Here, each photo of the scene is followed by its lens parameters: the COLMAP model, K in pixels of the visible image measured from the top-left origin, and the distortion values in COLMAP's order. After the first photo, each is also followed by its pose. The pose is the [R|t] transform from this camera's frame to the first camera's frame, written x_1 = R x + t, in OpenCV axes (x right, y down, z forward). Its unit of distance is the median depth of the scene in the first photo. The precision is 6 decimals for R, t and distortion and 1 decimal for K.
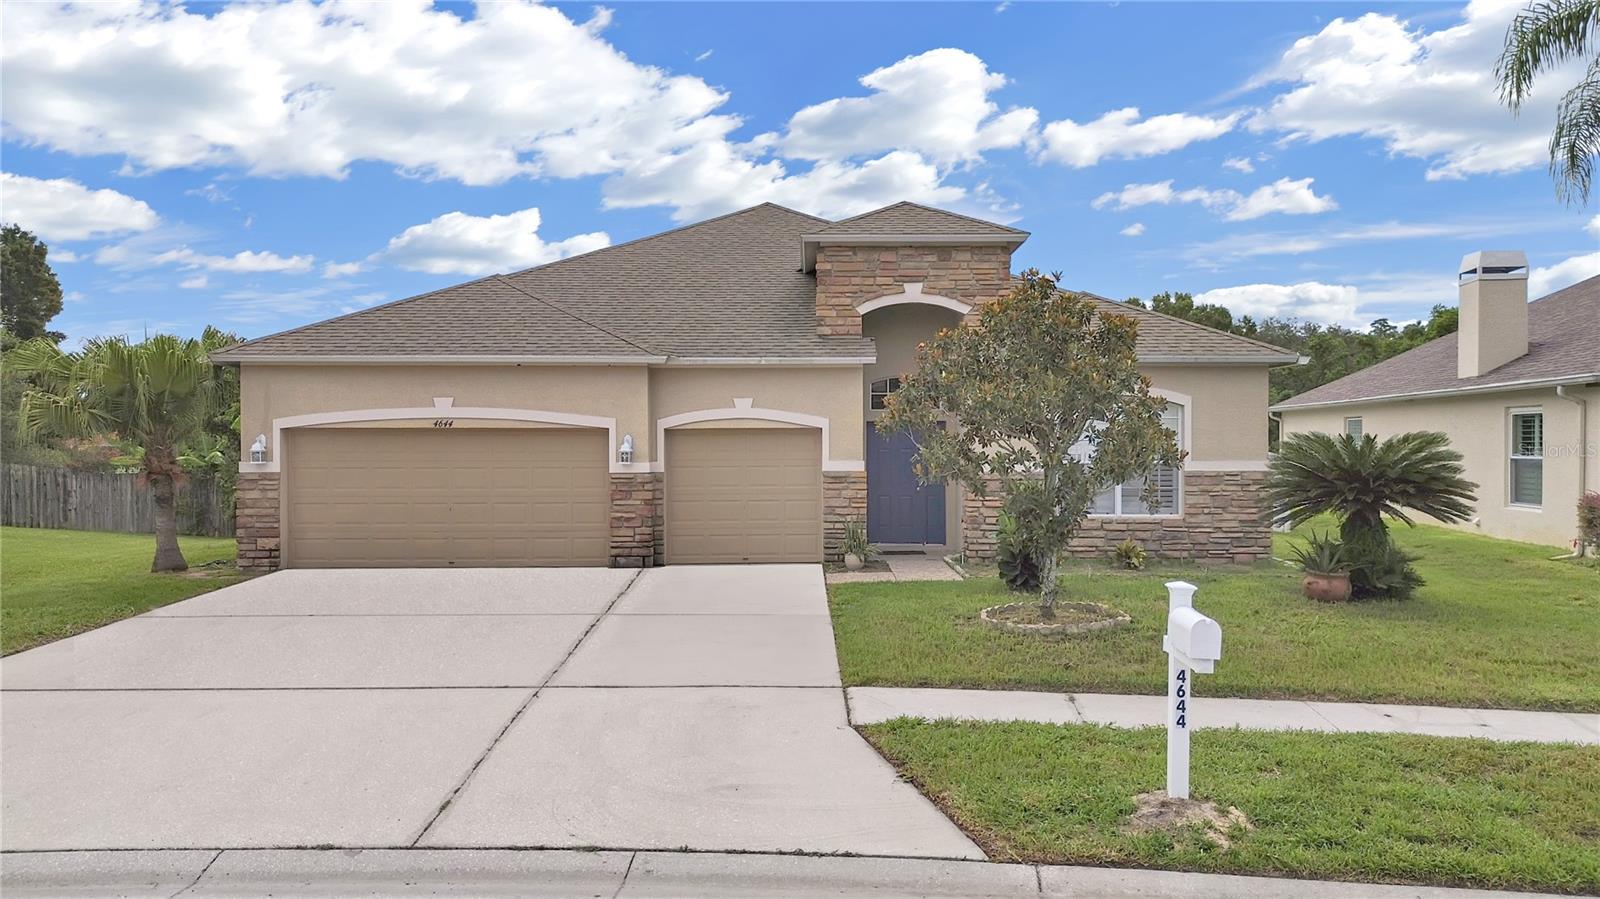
lens RADIAL K [[1137.6, 0, 800.5], [0, 1137.6, 466.5], [0, 0, 1]] dist [0.070169, -0.063341]
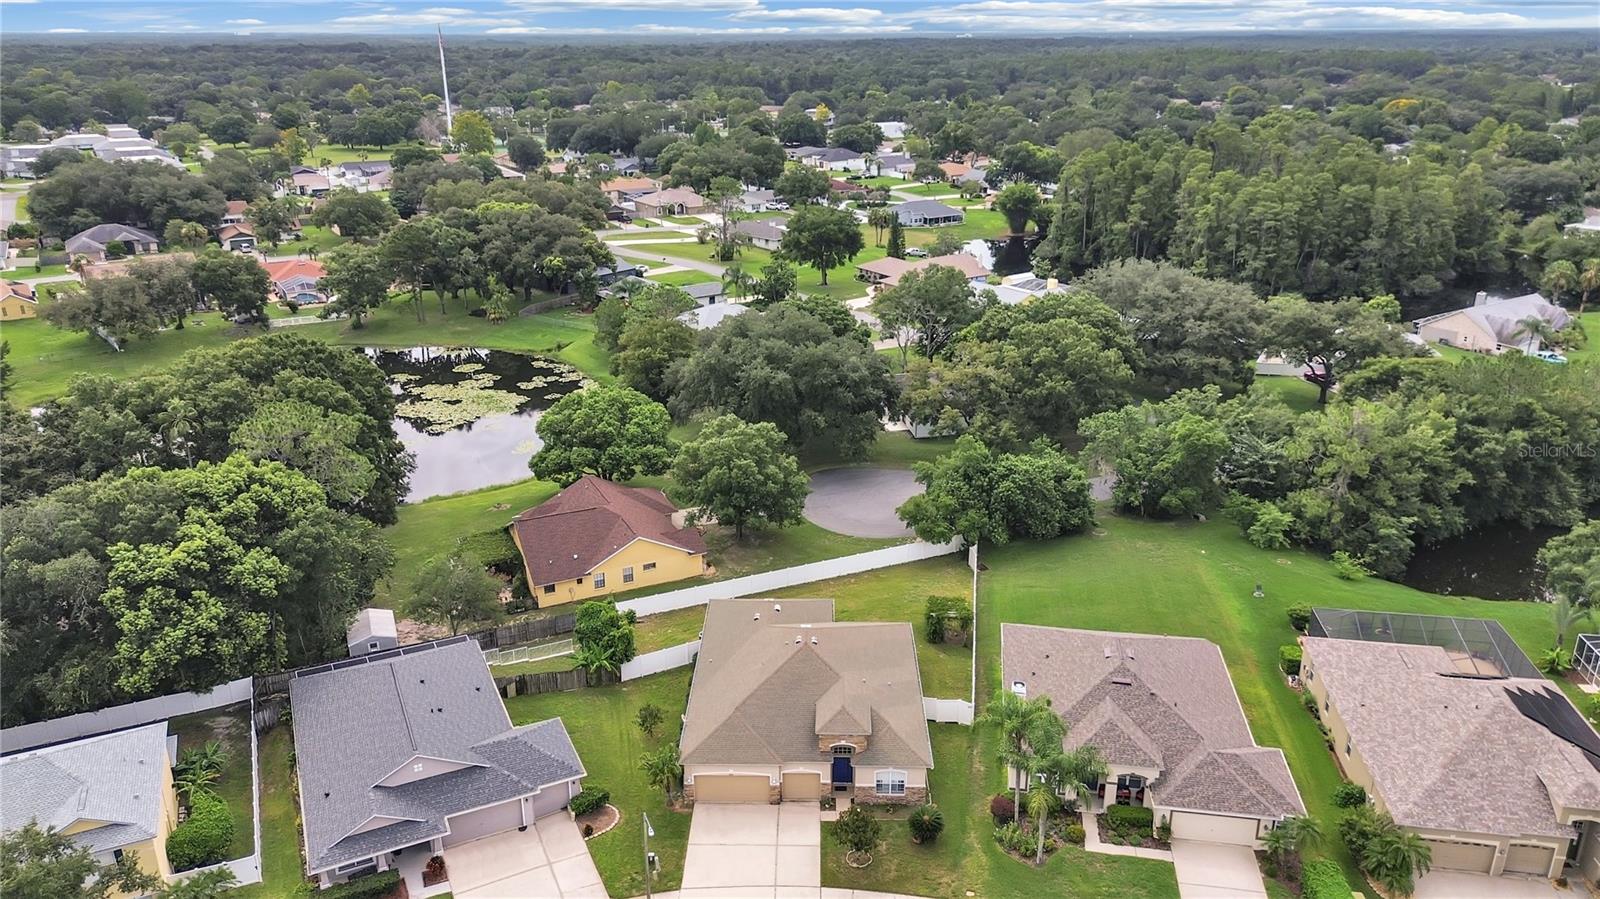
lens RADIAL K [[1137.6, 0, 804.6], [0, 1137.6, 473.0], [0, 0, 1]] dist [0.070169, -0.063341]
pose [[0.999912, 0.005810, -0.011939, 0.004339], [-0.001424, 0.940909, 0.338656, -2.521938], [0.013202, -0.338609, 0.940834, -2.601292]]
